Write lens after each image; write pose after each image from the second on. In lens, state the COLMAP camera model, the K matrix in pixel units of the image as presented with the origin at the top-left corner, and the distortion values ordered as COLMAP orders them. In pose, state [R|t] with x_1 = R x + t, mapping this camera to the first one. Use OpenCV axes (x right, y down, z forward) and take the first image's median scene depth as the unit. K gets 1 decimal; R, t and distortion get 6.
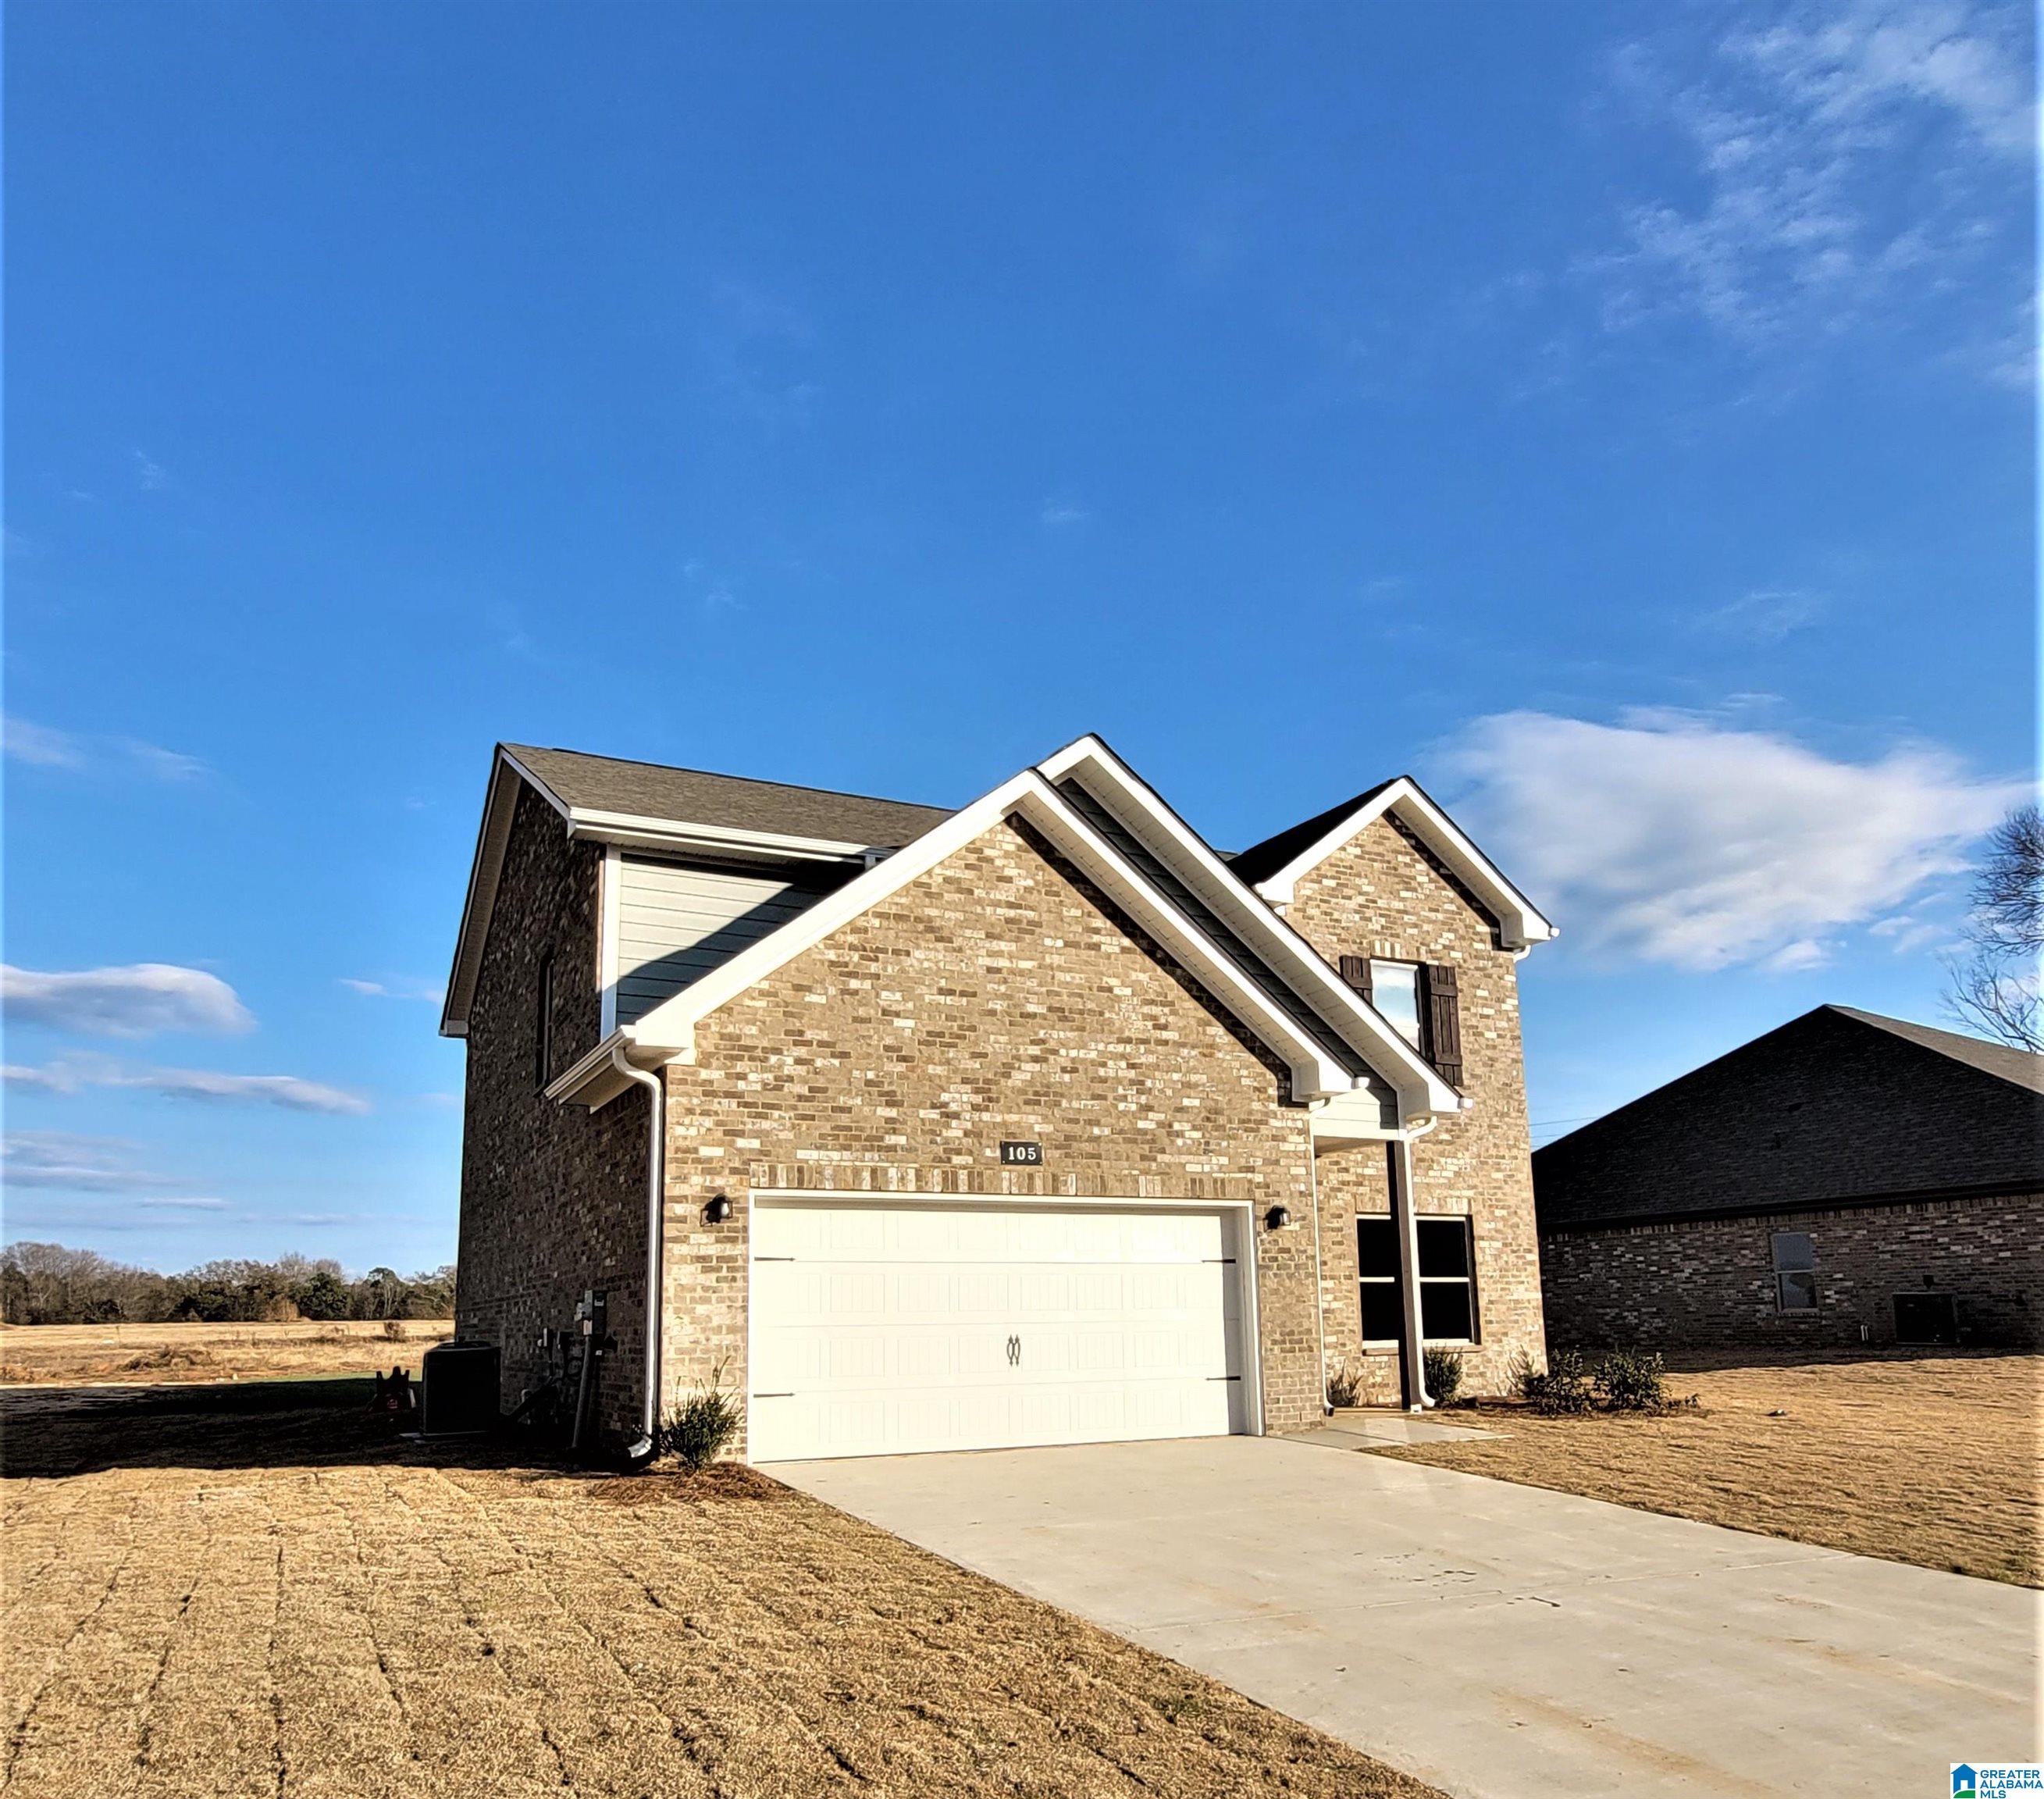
lens RADIAL K [[1724.2, 0, 1021.2], [0, 1724.2, 970.3], [0, 0, 1]] dist [-0.006986, 0.001554]
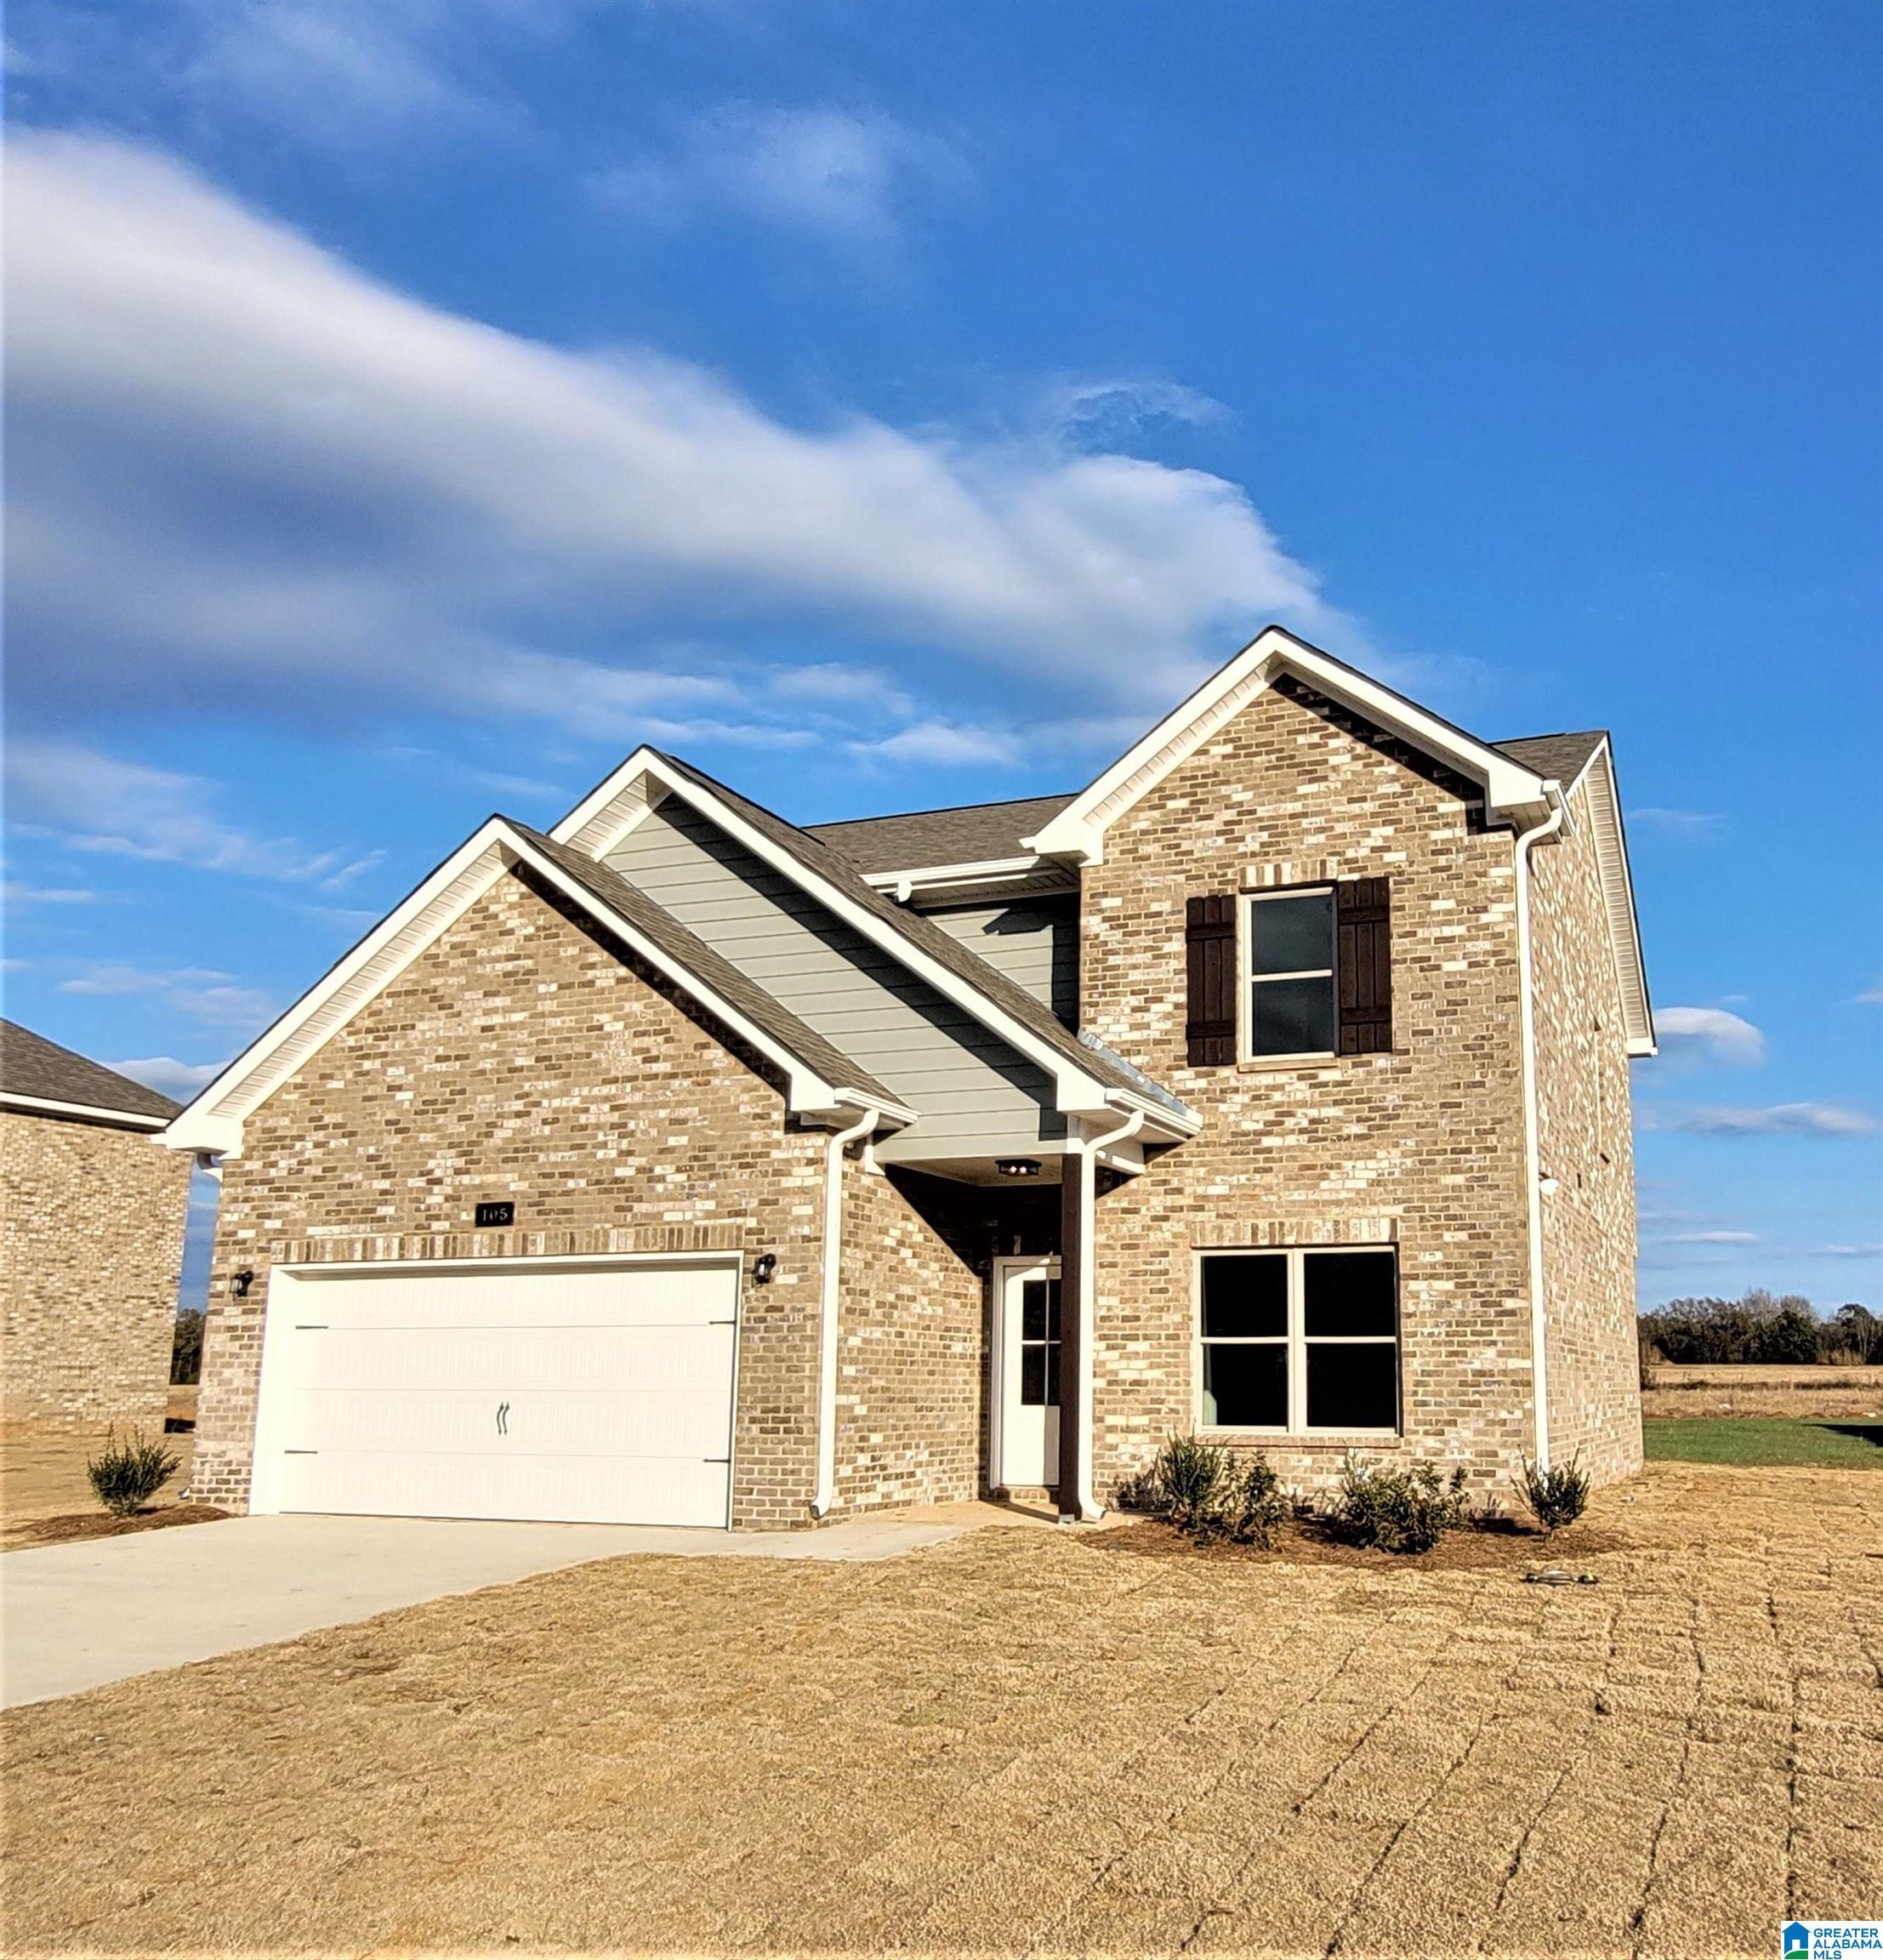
lens RADIAL K [[1848.6, 0, 941.5], [0, 1848.6, 980.0], [0, 0, 1]] dist [0.016021, 0.002858]
pose [[0.594557, -0.150849, -0.789776, 0.957364], [0.150358, 0.985776, -0.075093, 0.089120], [0.789870, -0.074102, 0.608781, 0.556295]]
